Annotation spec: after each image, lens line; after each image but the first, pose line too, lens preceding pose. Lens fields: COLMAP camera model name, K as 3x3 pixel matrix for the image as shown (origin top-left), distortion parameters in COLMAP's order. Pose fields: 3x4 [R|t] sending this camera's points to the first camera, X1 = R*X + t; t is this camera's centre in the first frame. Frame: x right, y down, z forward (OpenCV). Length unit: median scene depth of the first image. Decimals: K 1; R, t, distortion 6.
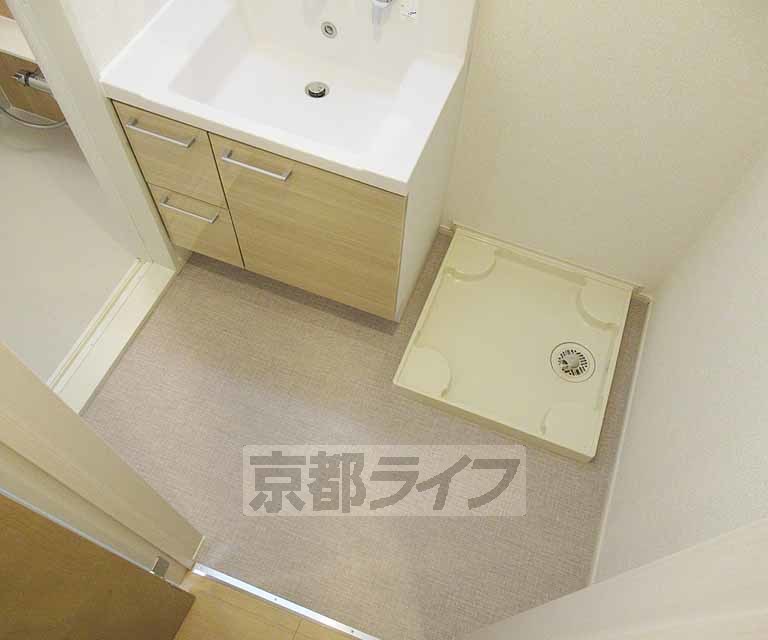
lens RADIAL K [[655.4, 0, 412.9], [0, 655.4, 322.6], [0, 0, 1]] dist [0.029223, -0.010212]
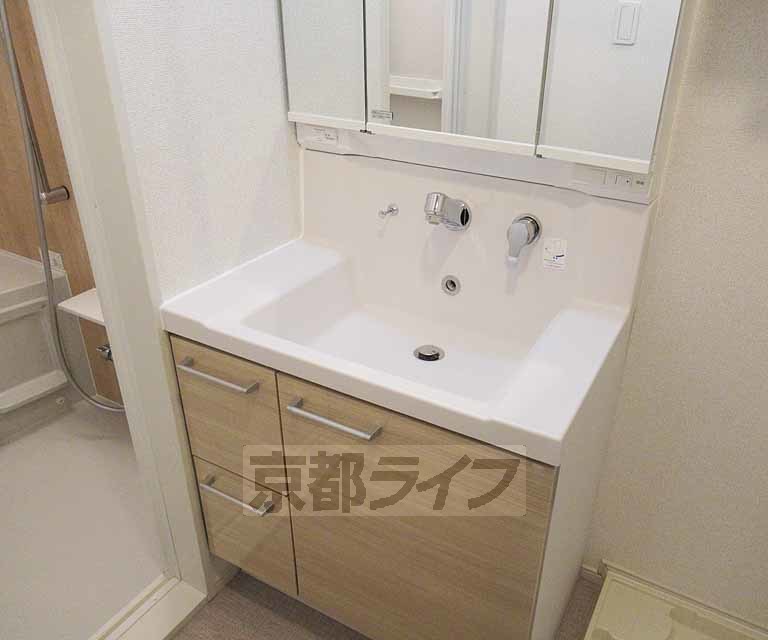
lens RADIAL K [[655.4, 0, 412.9], [0, 655.4, 322.6], [0, 0, 1]] dist [0.029223, -0.010212]
pose [[0.986420, 0.028196, -0.161805, -0.042359], [-0.109552, 0.846940, -0.520280, 0.025026], [0.122369, 0.530941, 0.838527, 0.351101]]
